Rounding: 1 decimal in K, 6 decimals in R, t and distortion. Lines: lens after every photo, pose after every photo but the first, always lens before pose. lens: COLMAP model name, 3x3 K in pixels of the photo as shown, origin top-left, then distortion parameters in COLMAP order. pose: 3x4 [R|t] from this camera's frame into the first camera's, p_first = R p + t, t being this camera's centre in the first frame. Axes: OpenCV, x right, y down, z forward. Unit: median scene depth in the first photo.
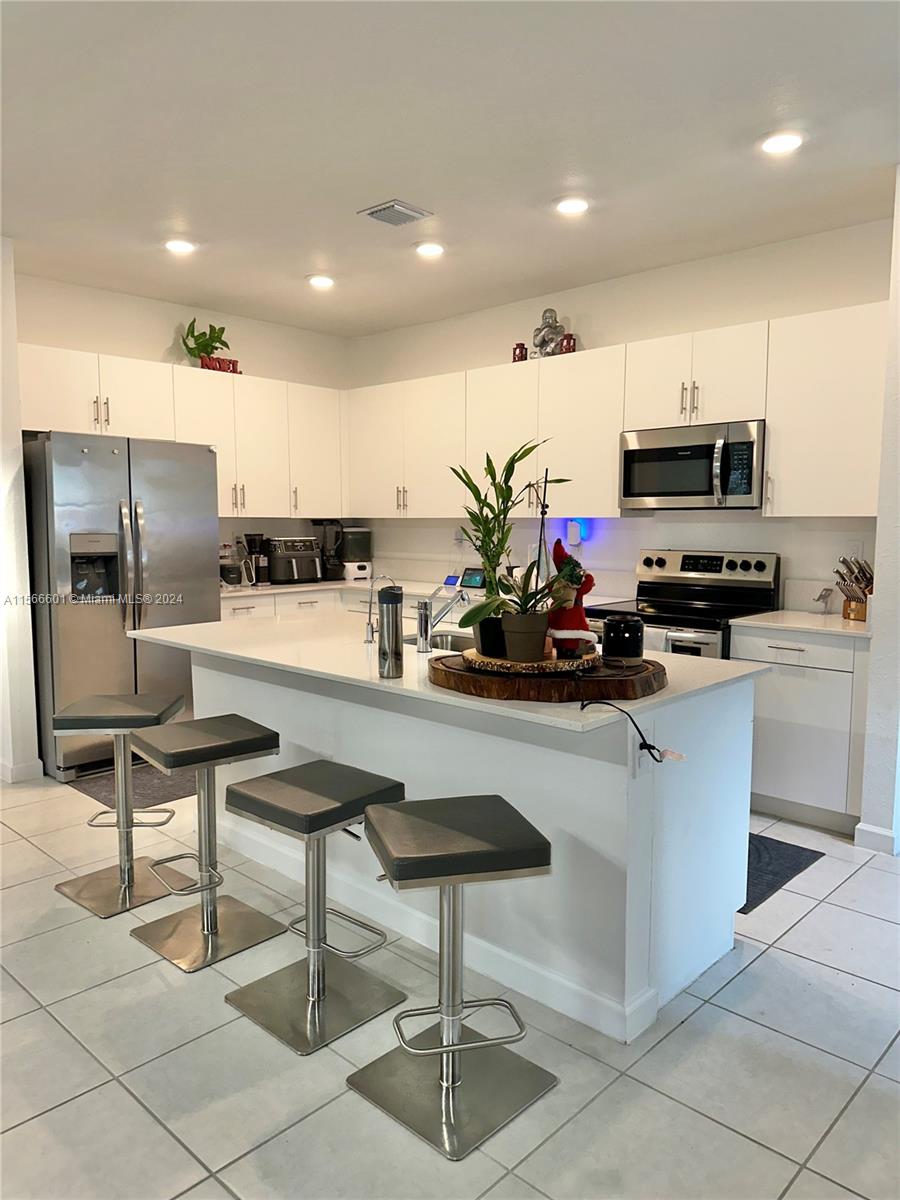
lens RADIAL K [[854.9, 0, 445.8], [0, 854.9, 611.1], [0, 0, 1]] dist [0.071705, -0.066874]
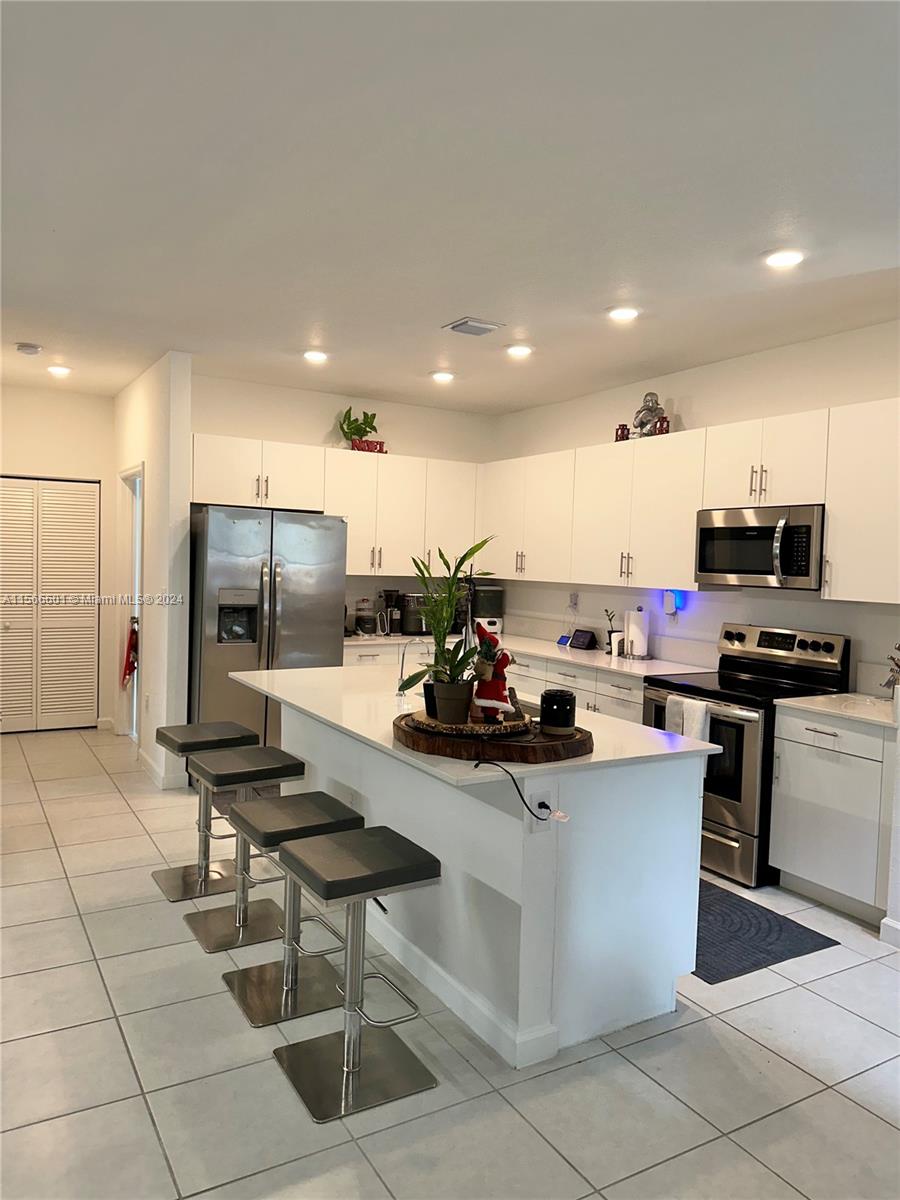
lens RADIAL K [[854.9, 0, 450.0], [0, 854.9, 607.0], [0, 0, 1]] dist [0.071705, -0.066874]
pose [[0.960636, 0.044170, -0.274278, 0.216858], [-0.059321, 0.997123, -0.047190, -0.025335], [0.271404, 0.061602, 0.960492, -0.083373]]
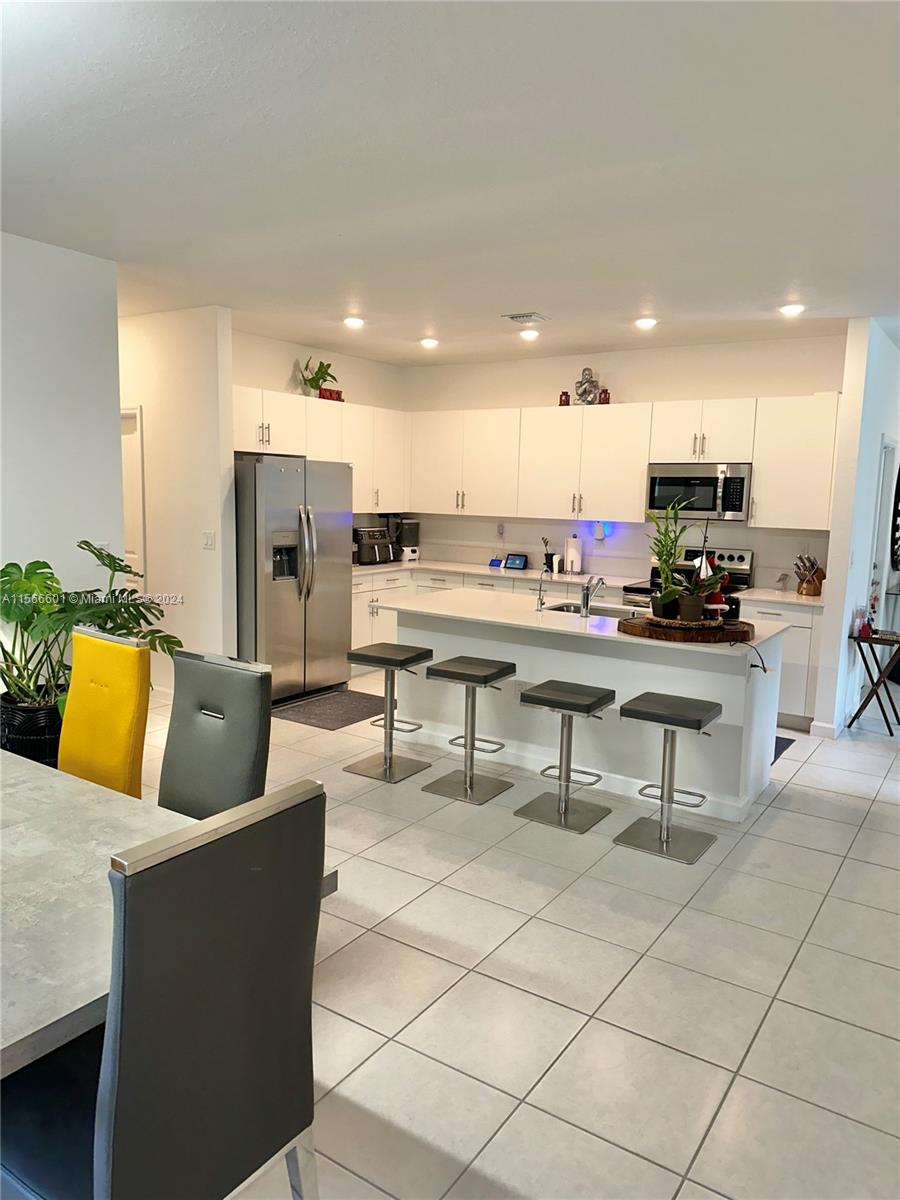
lens RADIAL K [[854.9, 0, 452.9], [0, 854.9, 606.7], [0, 0, 1]] dist [0.071705, -0.066874]
pose [[0.984056, -0.002041, 0.177846, -0.393428], [-0.004022, 0.999423, 0.033724, -0.017278], [-0.177813, -0.033902, 0.983480, -0.382892]]
